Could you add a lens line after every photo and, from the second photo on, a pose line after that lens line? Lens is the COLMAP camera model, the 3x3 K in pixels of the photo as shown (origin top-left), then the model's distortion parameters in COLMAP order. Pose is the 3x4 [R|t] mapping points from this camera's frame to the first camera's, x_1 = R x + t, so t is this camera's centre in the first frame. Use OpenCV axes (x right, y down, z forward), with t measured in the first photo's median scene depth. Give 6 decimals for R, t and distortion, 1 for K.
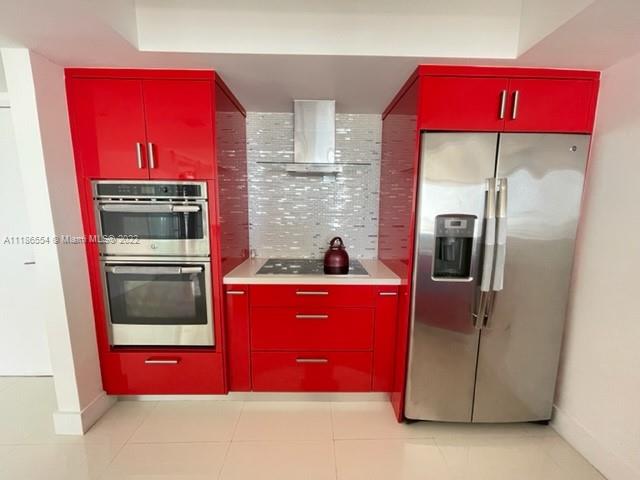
lens RADIAL K [[259.0, 0, 321.0], [0, 259.0, 243.1], [0, 0, 1]] dist [0.000963, 0.000342]
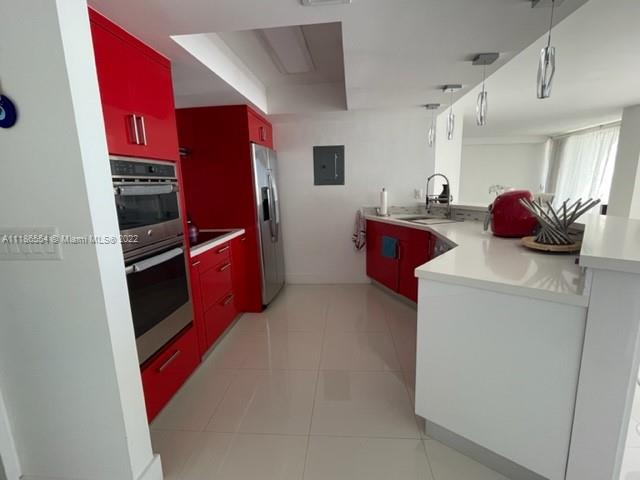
lens RADIAL K [[311.3, 0, 318.2], [0, 311.3, 242.0], [0, 0, 1]] dist [-0.003297, -0.000404]
pose [[0.131425, -0.196247, 0.971707, -1.643231], [0.171111, 0.969988, 0.172756, -0.044384], [-0.976447, 0.143566, 0.161061, 0.276052]]
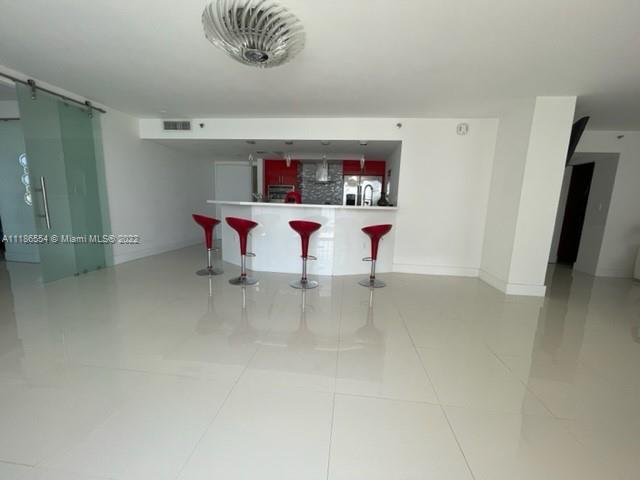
lens RADIAL K [[259.0, 0, 321.0], [0, 259.0, 243.1], [0, 0, 1]] dist [0.000963, 0.000342]
pose [[0.989401, 0.043320, -0.138593, 0.610887], [-0.042956, 0.999061, 0.005619, 0.649315], [0.138707, 0.000394, 0.990333, -3.081200]]
